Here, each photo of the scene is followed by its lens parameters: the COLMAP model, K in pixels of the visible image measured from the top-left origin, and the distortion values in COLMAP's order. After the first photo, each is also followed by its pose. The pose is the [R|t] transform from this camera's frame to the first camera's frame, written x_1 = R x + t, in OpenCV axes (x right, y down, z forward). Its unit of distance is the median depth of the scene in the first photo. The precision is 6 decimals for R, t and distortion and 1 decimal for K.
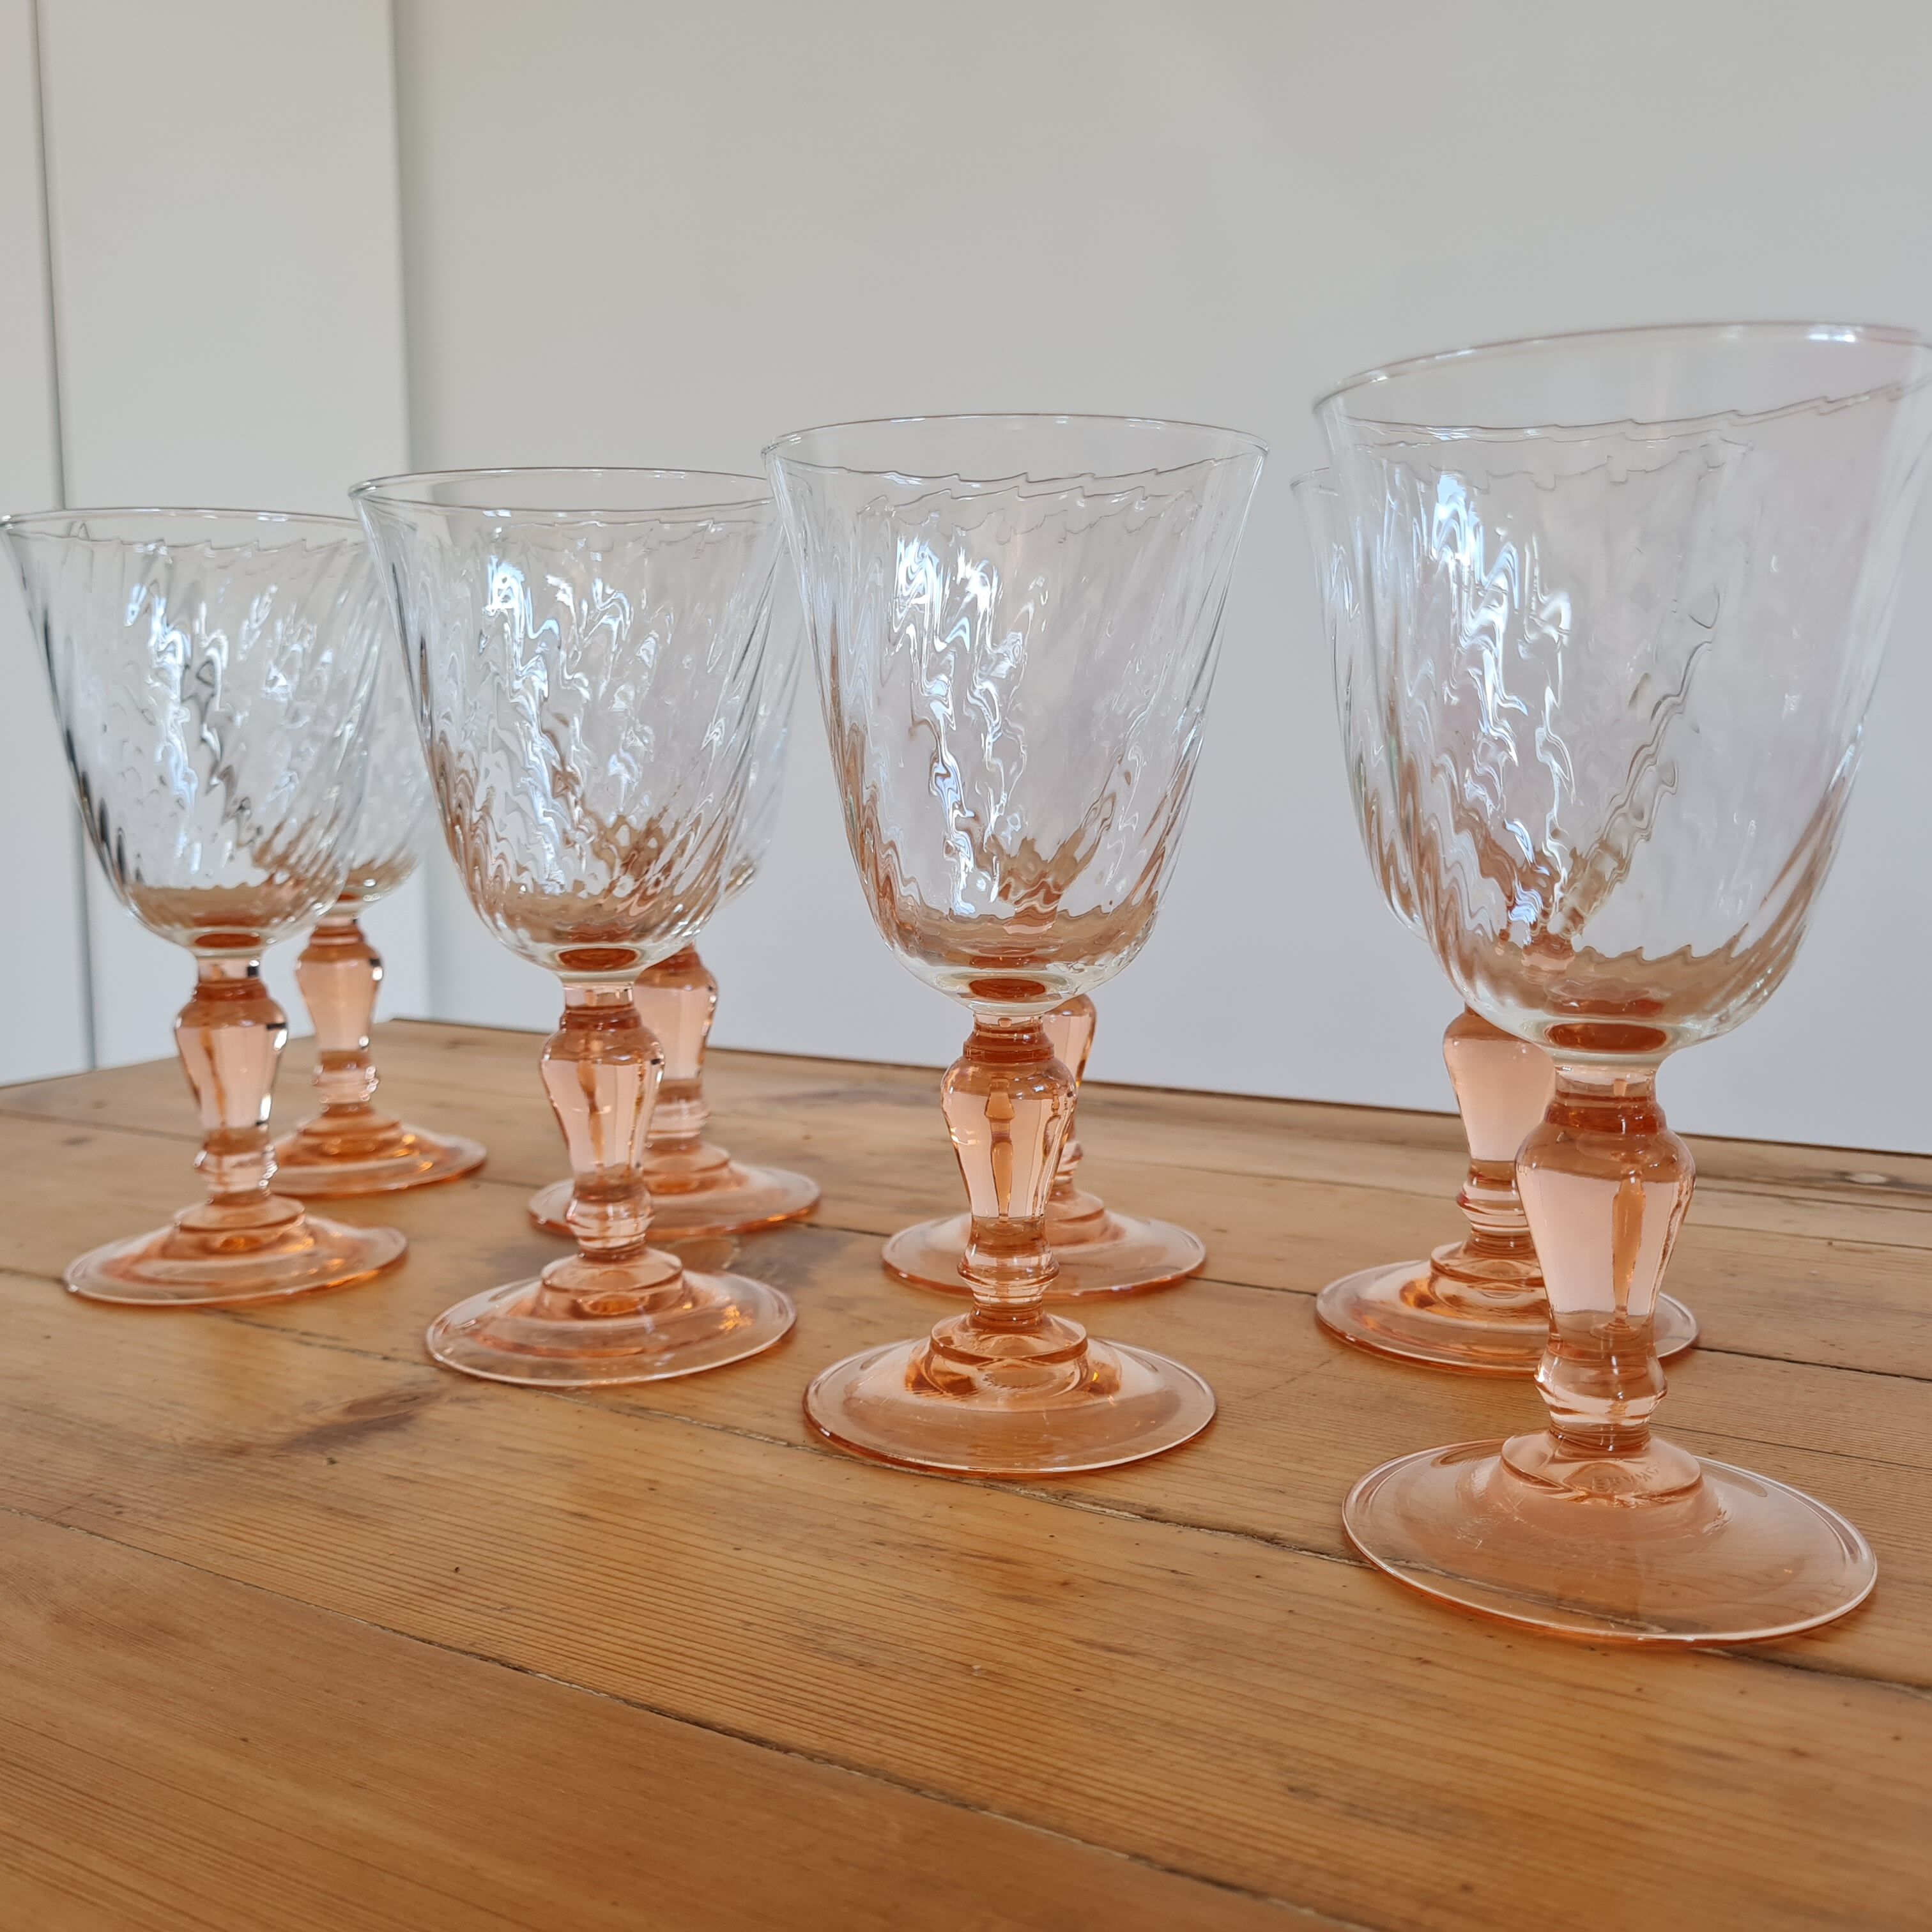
lens RADIAL K [[2236.4, 0, 959.2], [0, 2236.4, 958.1], [0, 0, 1]] dist [0.003303, 0.000000]
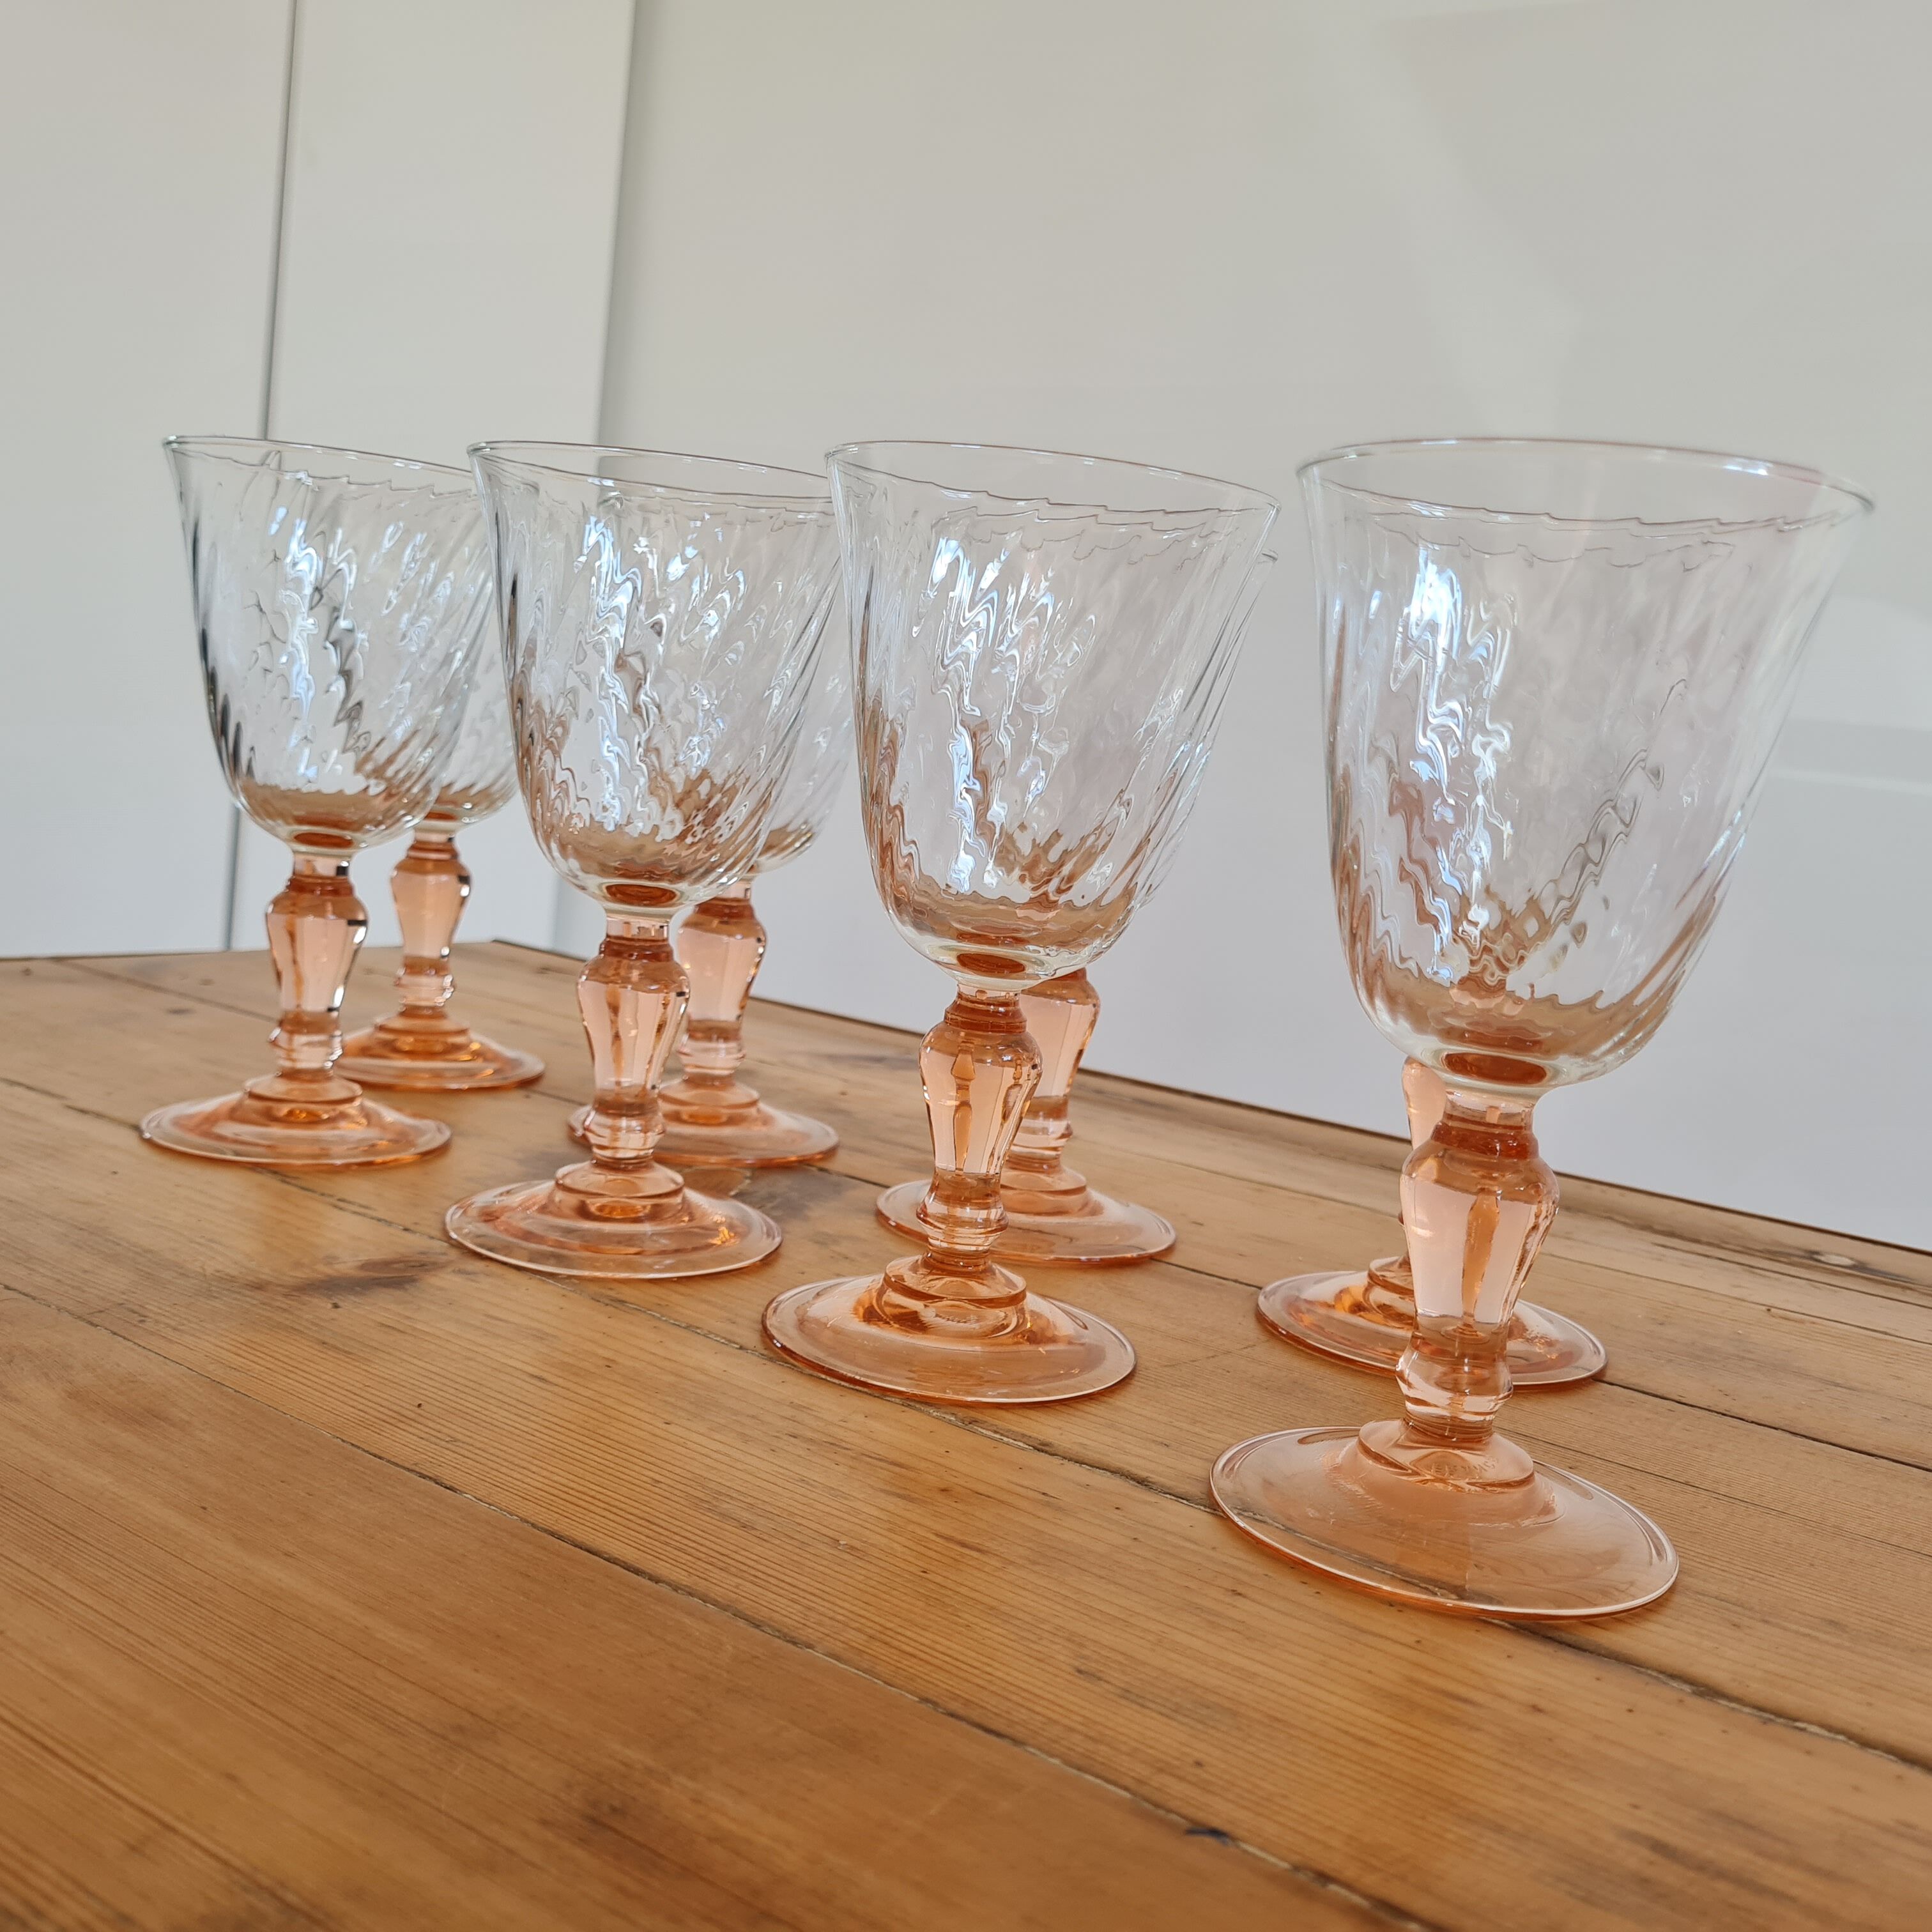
lens RADIAL K [[2236.4, 0, 972.8], [0, 2236.4, 971.6], [0, 0, 1]] dist [0.003303, 0.000000]
pose [[0.990536, 0.125018, -0.056656, 0.076038], [-0.124633, 0.992150, 0.010298, 0.006742], [0.057499, -0.003140, 0.998341, -0.098435]]
